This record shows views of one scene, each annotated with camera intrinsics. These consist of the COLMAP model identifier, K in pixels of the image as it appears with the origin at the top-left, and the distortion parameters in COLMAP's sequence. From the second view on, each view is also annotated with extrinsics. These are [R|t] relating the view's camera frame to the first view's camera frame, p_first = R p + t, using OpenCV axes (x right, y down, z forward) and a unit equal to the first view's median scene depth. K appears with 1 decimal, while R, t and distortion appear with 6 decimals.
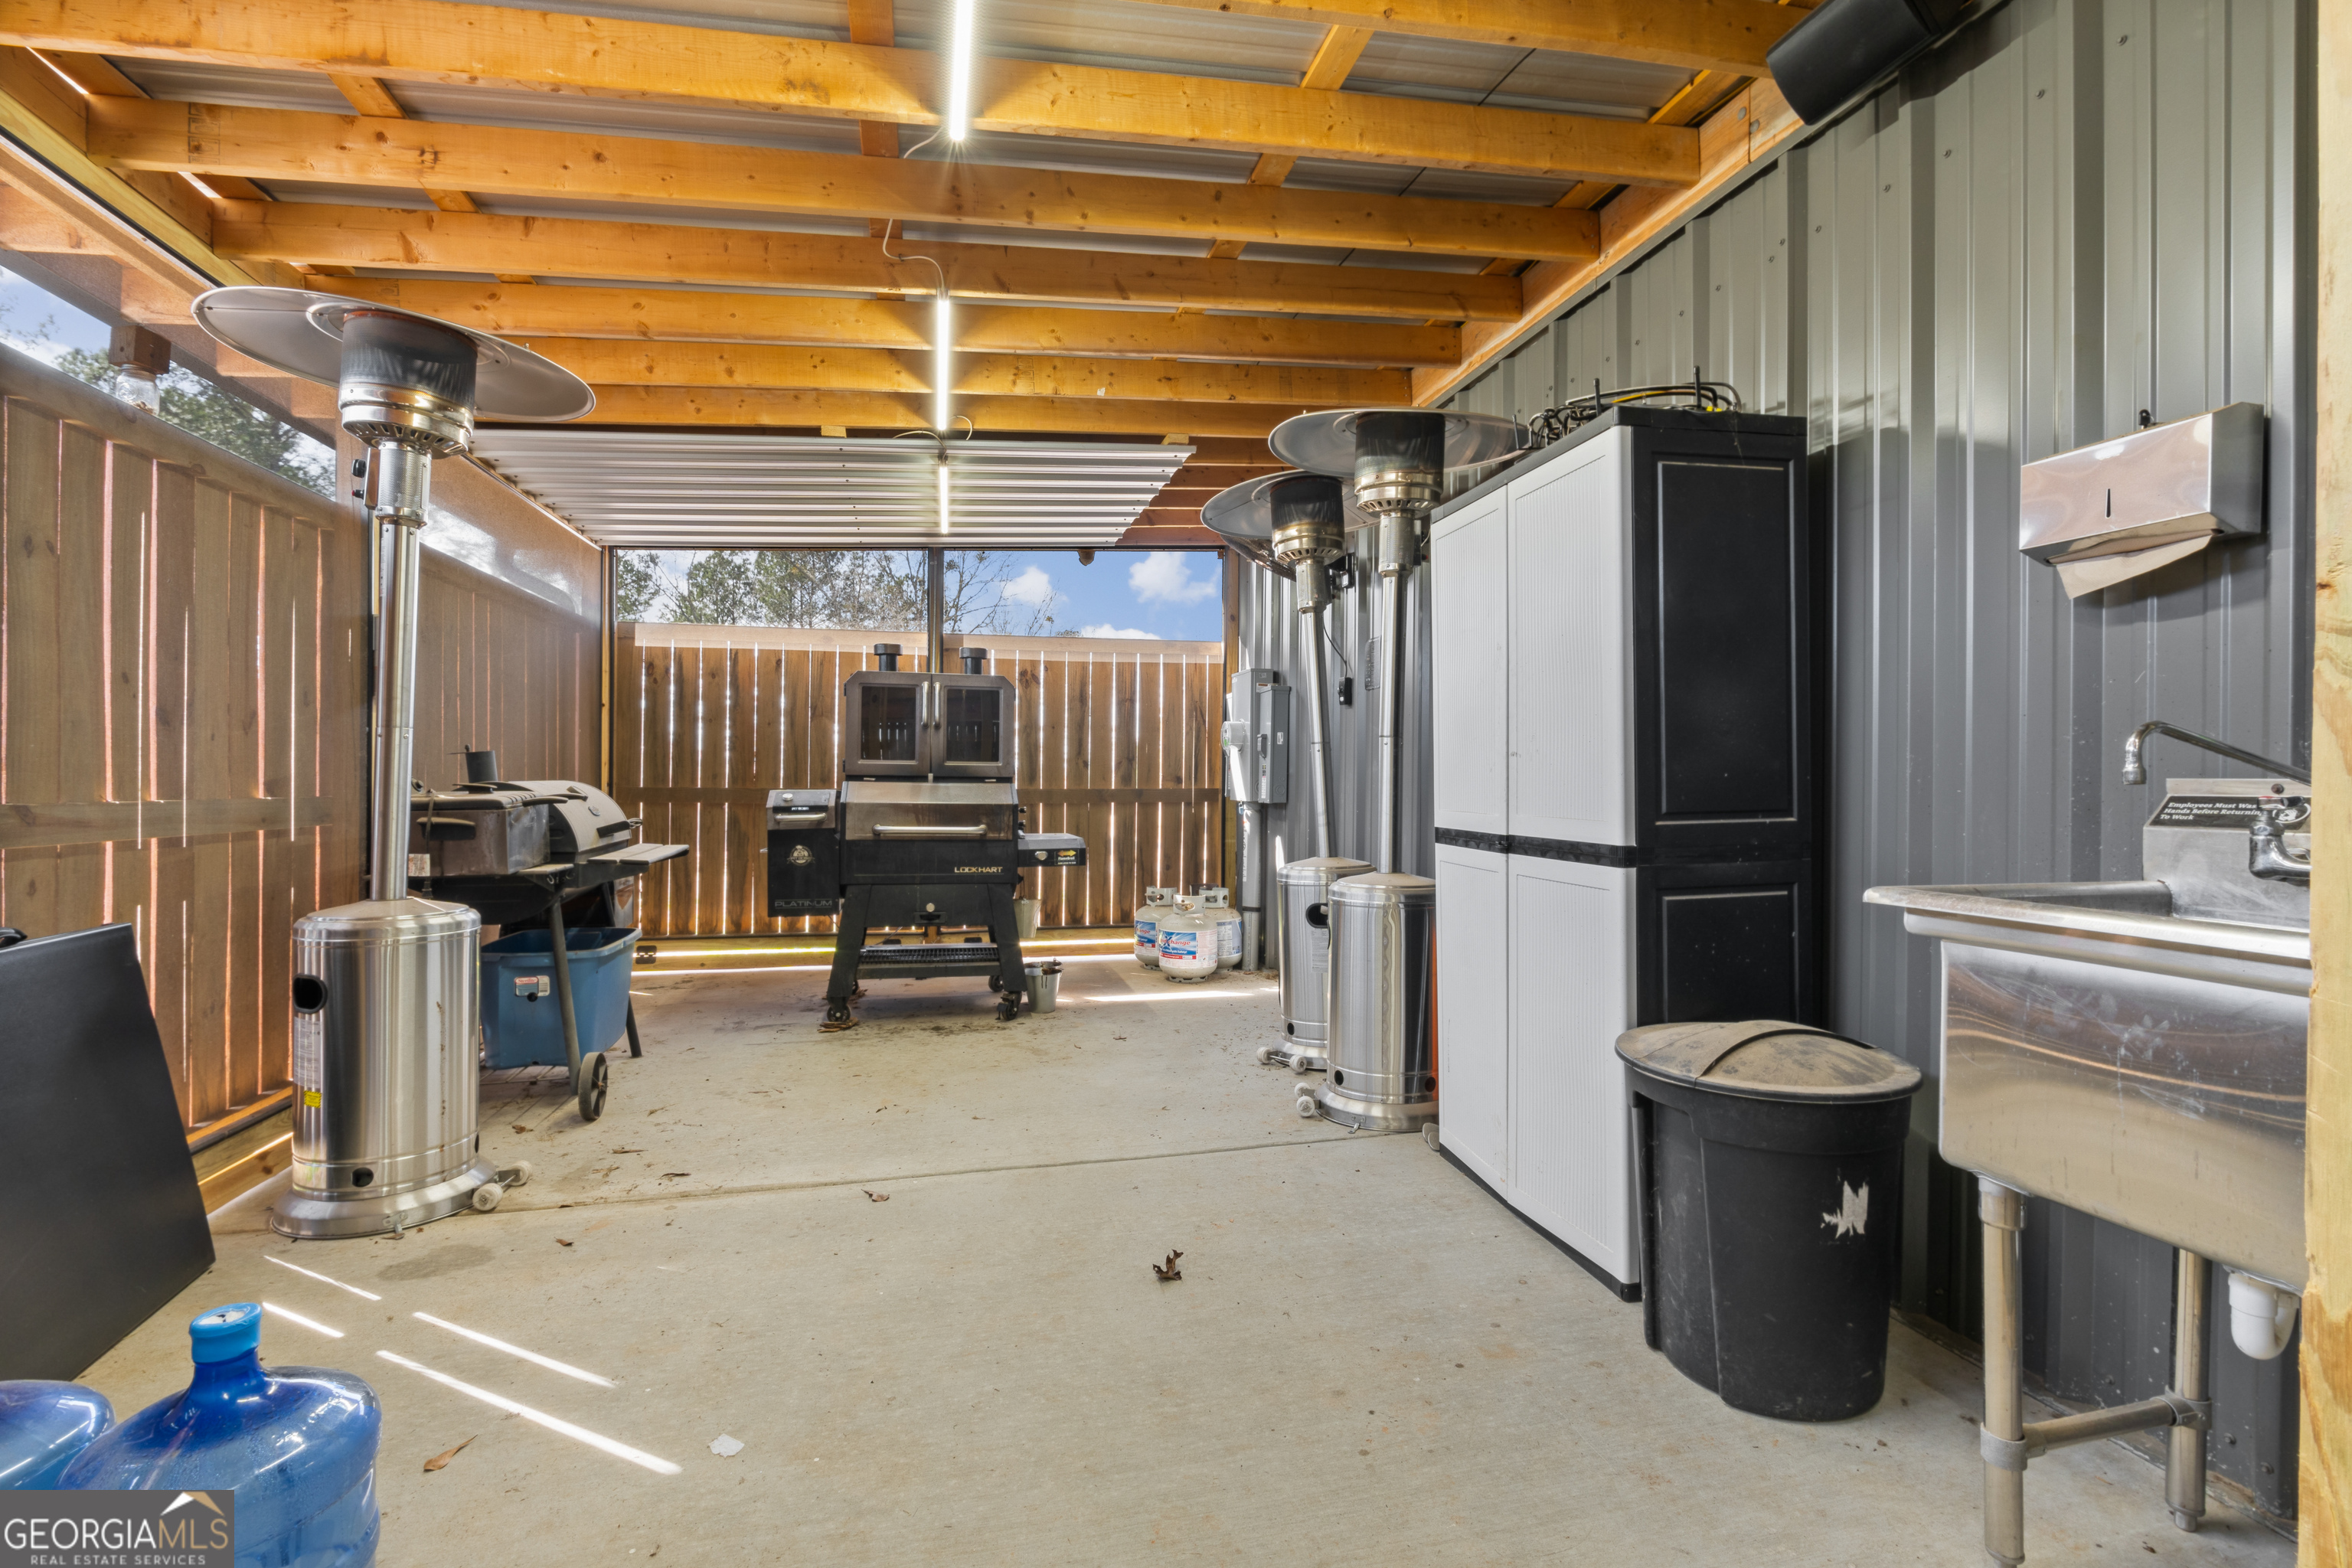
lens RADIAL K [[1093.4, 0, 1183.5], [0, 1093.4, 790.0], [0, 0, 1]] dist [-0.001122, -0.000221]
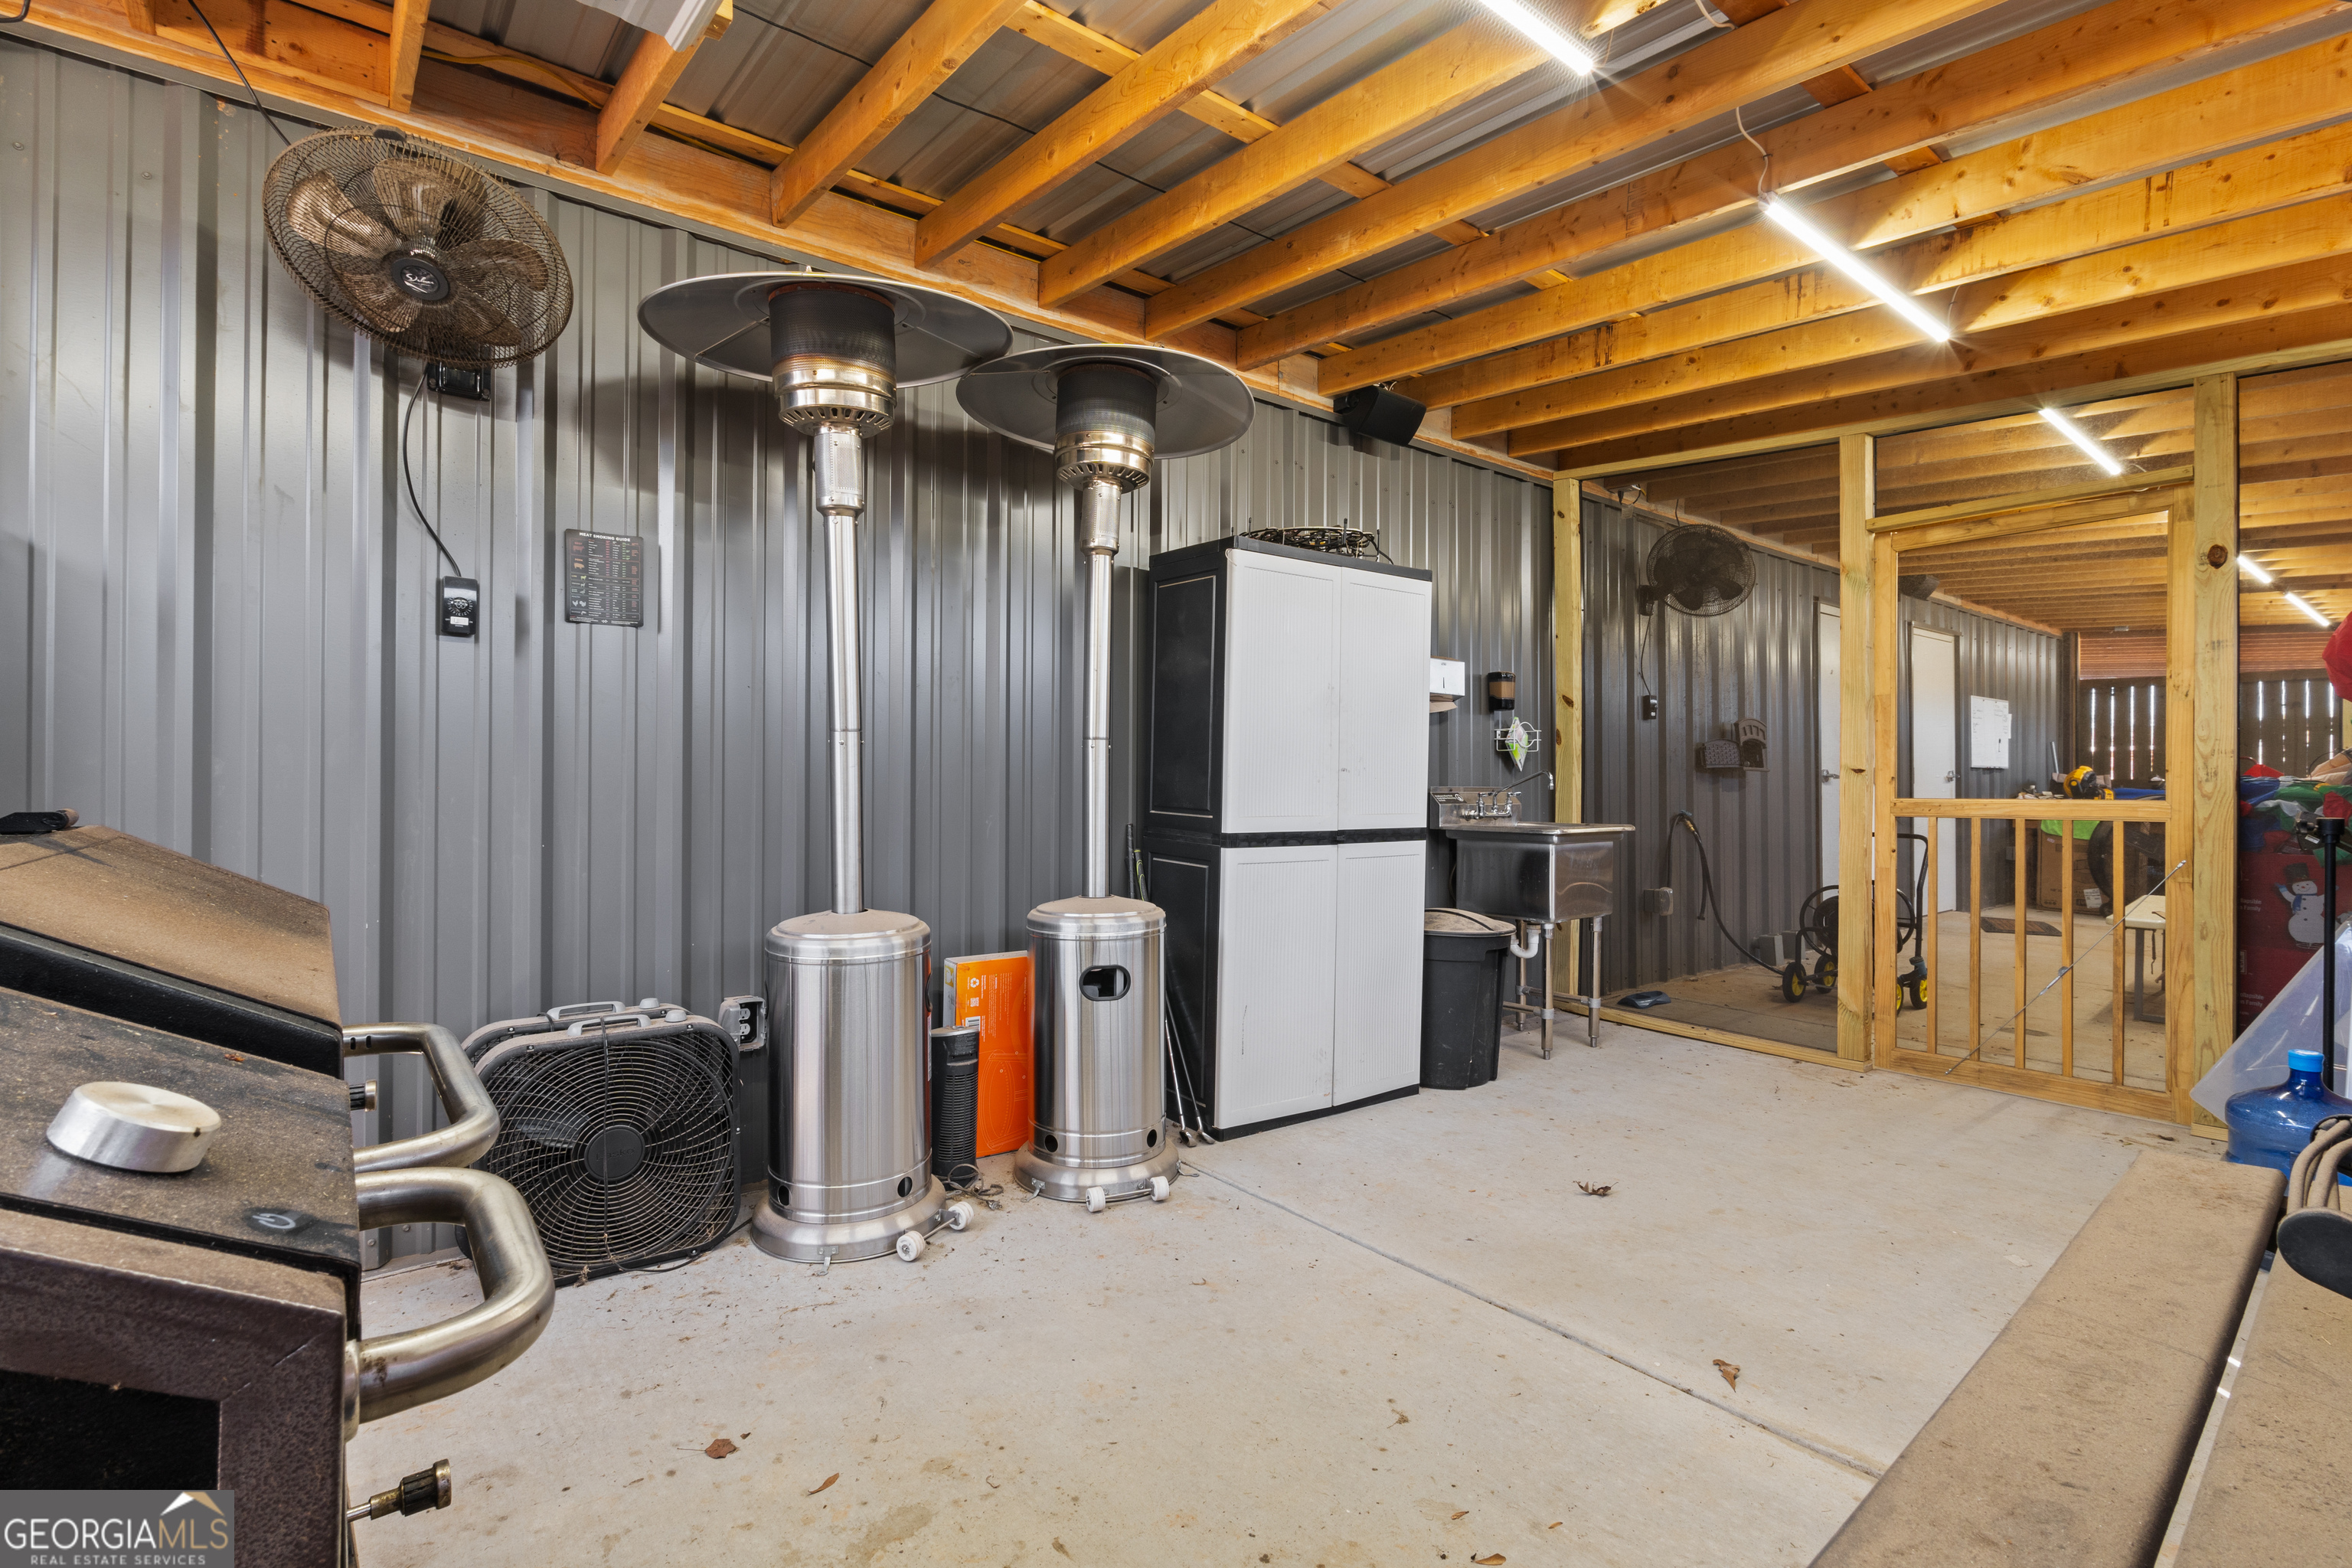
lens RADIAL K [[1093.4, 0, 1185.2], [0, 1093.4, 766.3], [0, 0, 1]] dist [-0.001122, -0.000221]
pose [[-0.428197, -0.004041, 0.903676, -0.832912], [-0.005601, 0.999983, 0.001818, -0.038602], [-0.903668, -0.004283, -0.428212, 1.740923]]
